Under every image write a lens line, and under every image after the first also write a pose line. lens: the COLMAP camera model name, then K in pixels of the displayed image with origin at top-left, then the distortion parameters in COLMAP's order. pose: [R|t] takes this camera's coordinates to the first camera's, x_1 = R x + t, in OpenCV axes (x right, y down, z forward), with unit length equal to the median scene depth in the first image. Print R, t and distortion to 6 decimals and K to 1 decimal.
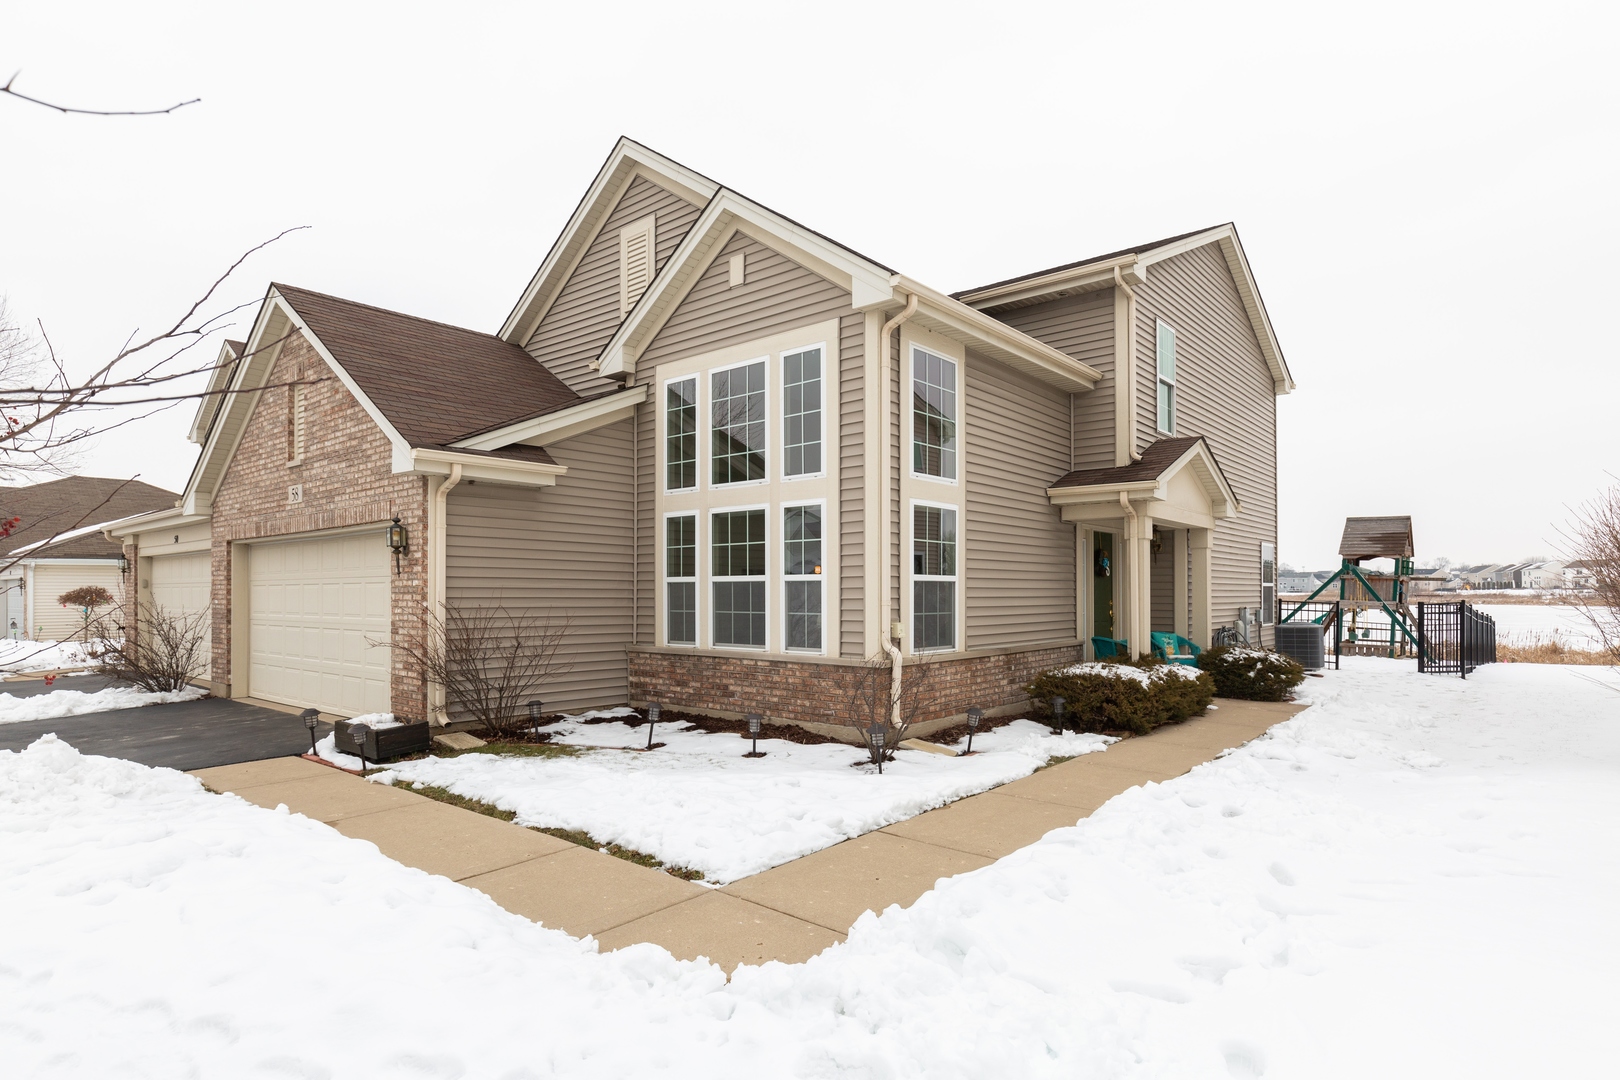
lens RADIAL K [[880.6, 0, 809.9], [0, 880.6, 581.5], [0, 0, 1]] dist [-0.006212, -0.000582]
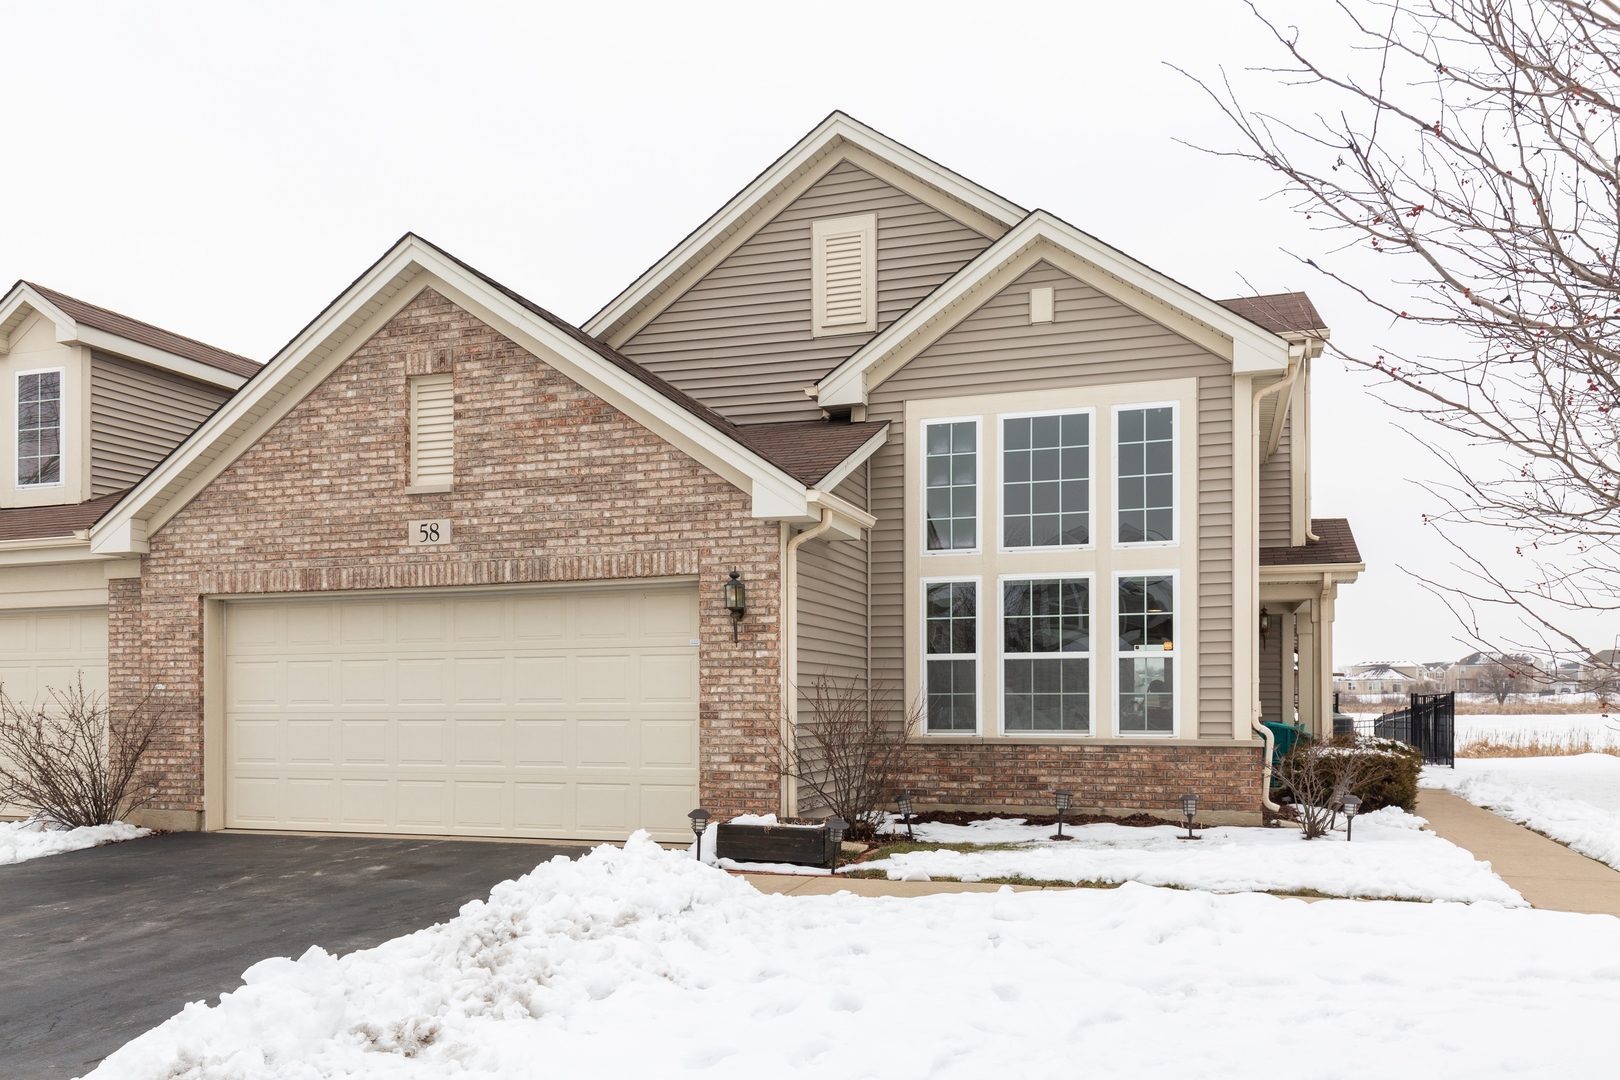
lens RADIAL K [[1251.2, 0, 818.5], [0, 1251.2, 693.0], [0, 0, 1]] dist [-0.002993, 0.003777]
pose [[0.923515, 0.000754, 0.383561, -0.758772], [-0.003101, 0.999980, 0.005501, 0.027666], [-0.383549, -0.006270, 0.923499, -0.070304]]
